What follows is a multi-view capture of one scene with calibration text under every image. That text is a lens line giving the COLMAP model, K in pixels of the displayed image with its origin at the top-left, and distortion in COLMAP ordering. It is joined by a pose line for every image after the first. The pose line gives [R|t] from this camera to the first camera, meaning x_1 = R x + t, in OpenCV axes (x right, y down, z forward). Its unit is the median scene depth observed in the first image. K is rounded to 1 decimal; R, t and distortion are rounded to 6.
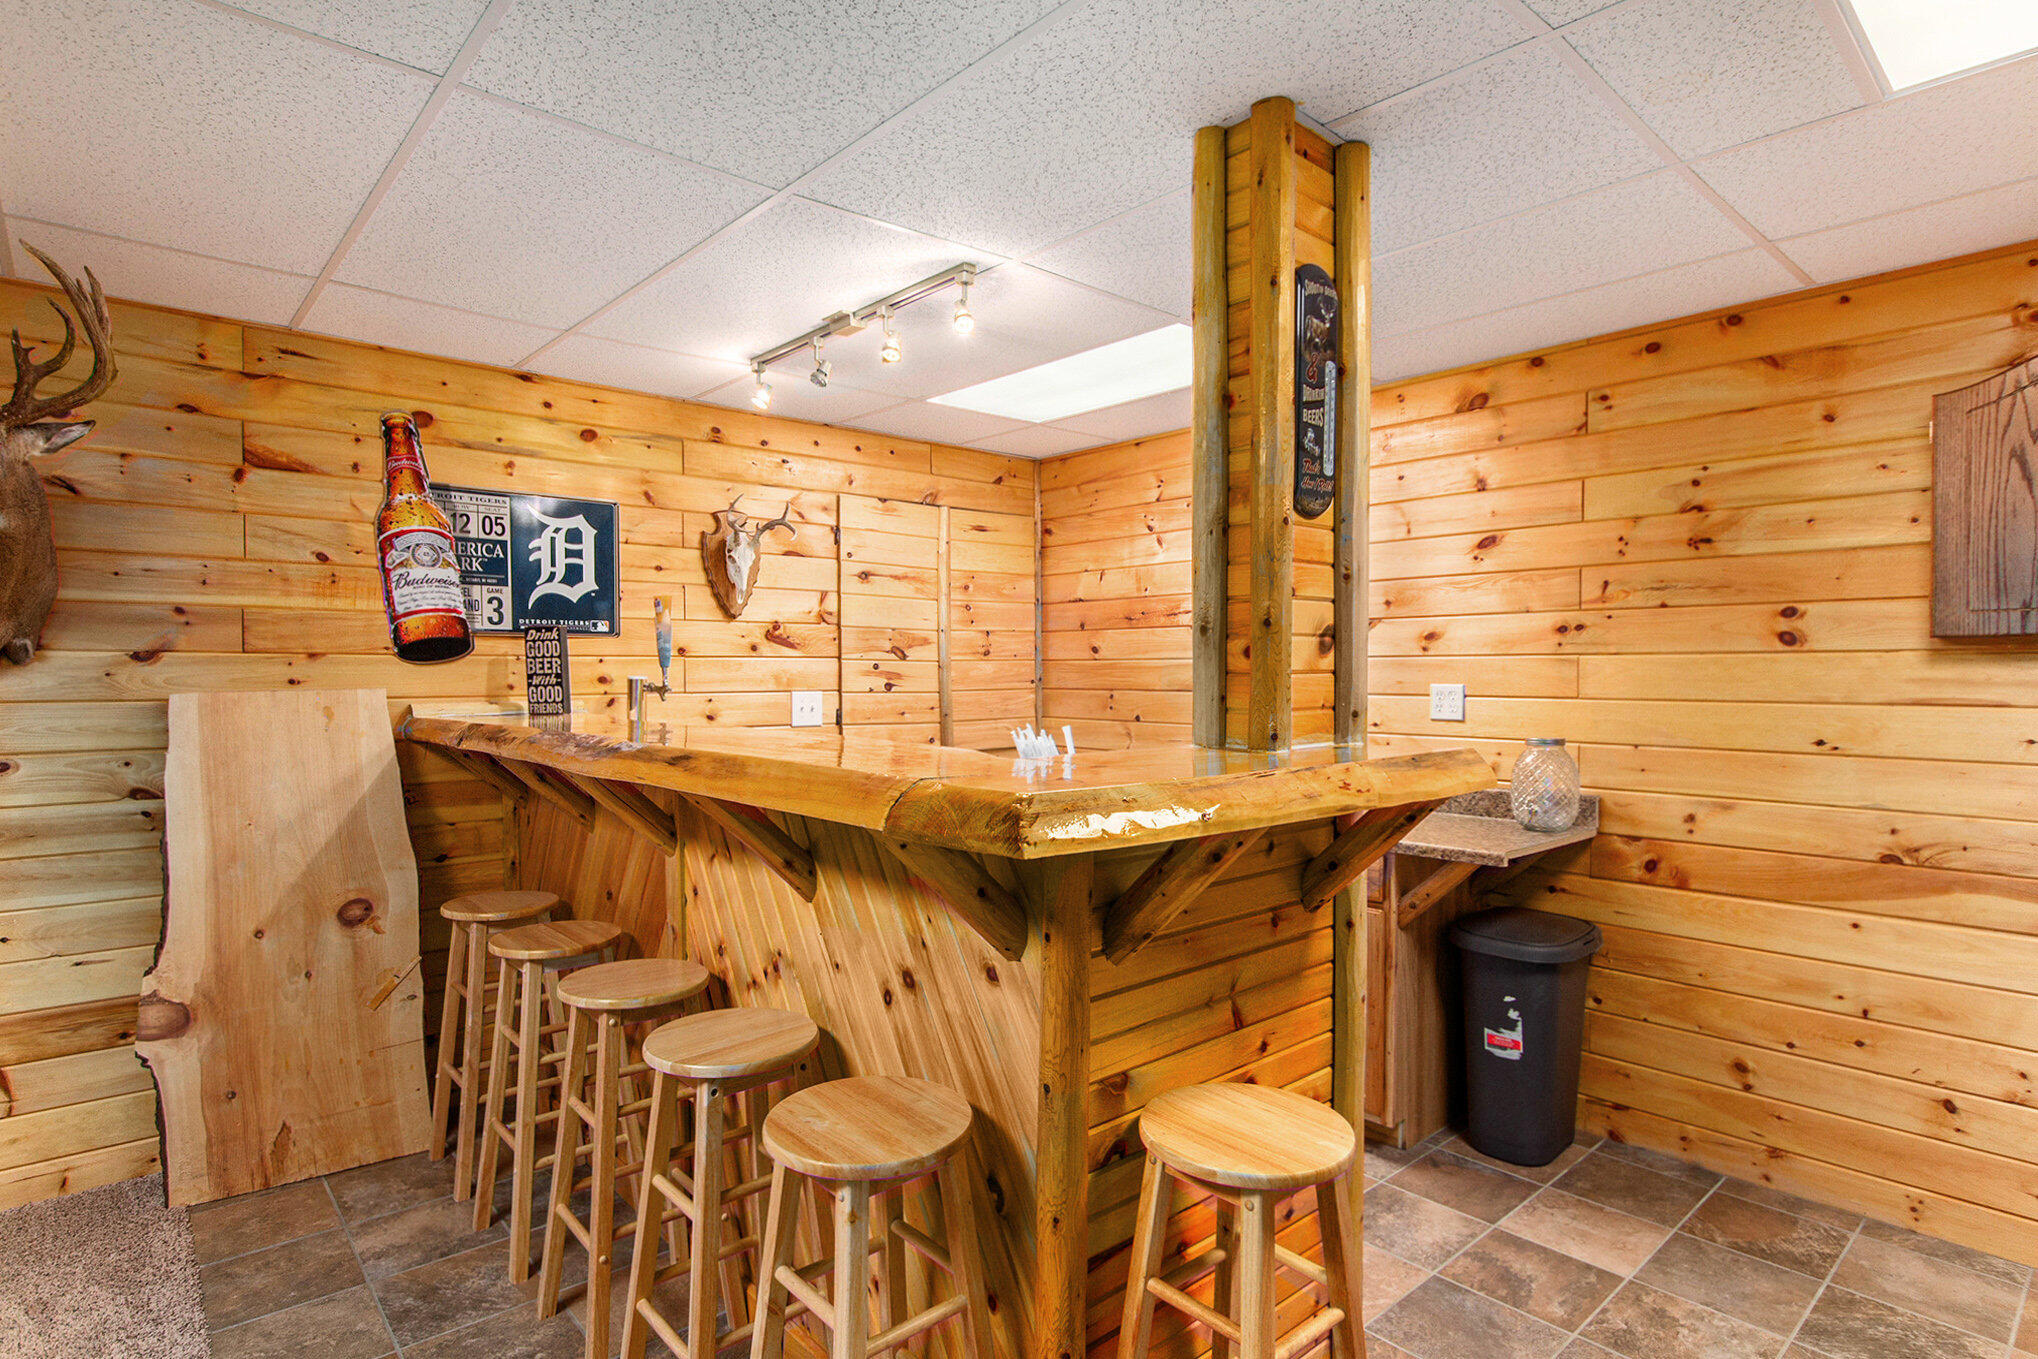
lens RADIAL K [[1051.7, 0, 1023.4], [0, 1051.7, 678.3], [0, 0, 1]] dist [-0.001829, 0.000076]
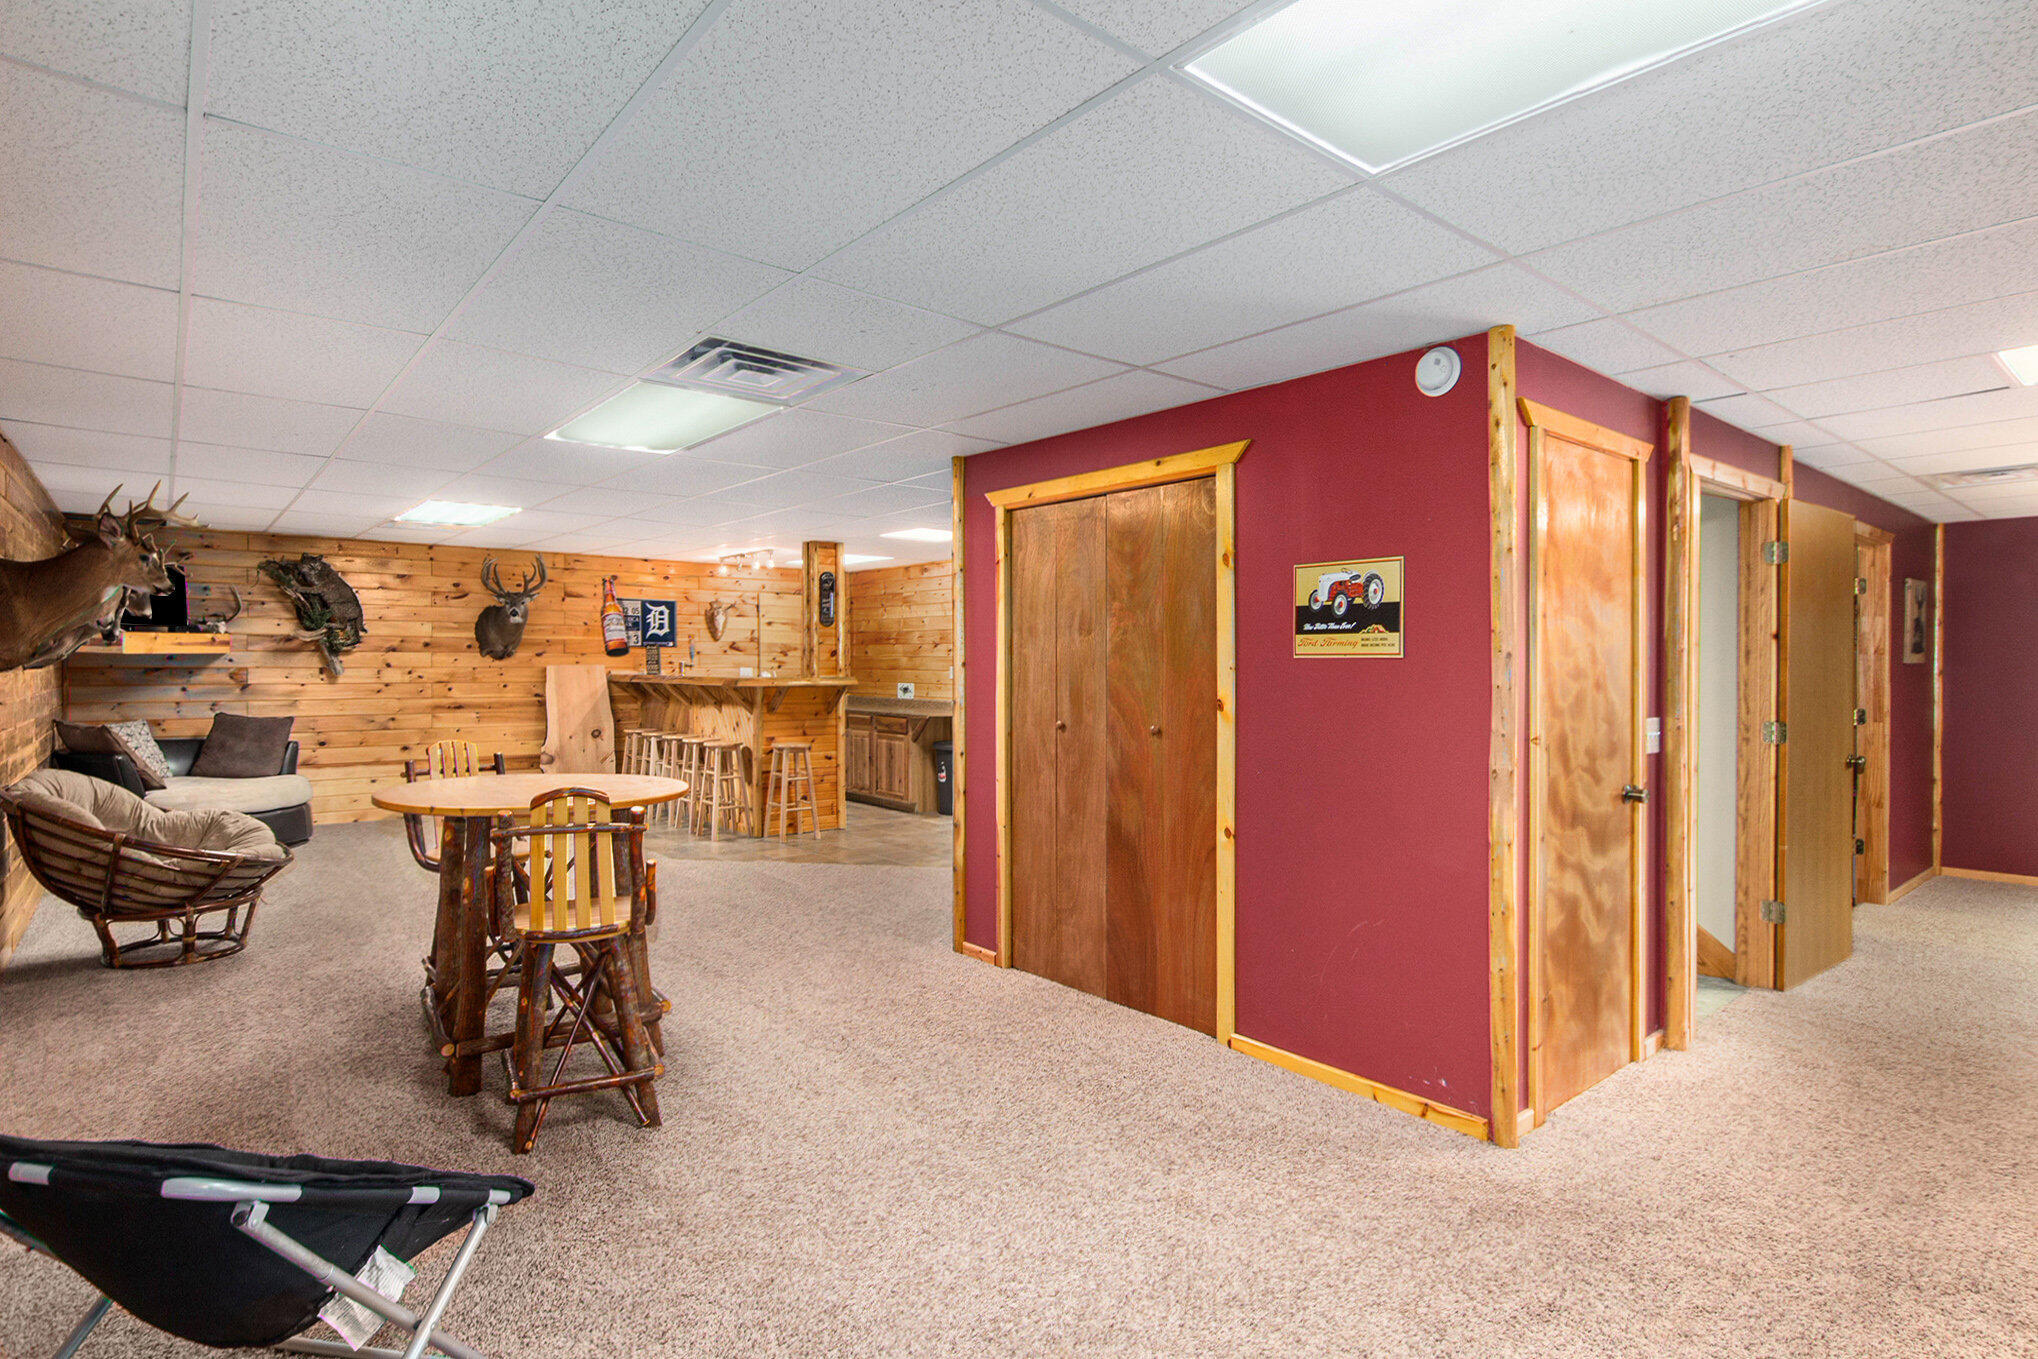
lens RADIAL K [[1051.7, 0, 1016.0], [0, 1051.7, 675.6], [0, 0, 1]] dist [-0.001829, 0.000076]
pose [[0.998631, 0.006463, -0.051908, 0.744878], [-0.006139, 0.999961, 0.006392, 0.013518], [0.051947, -0.006064, 0.998631, -1.961733]]
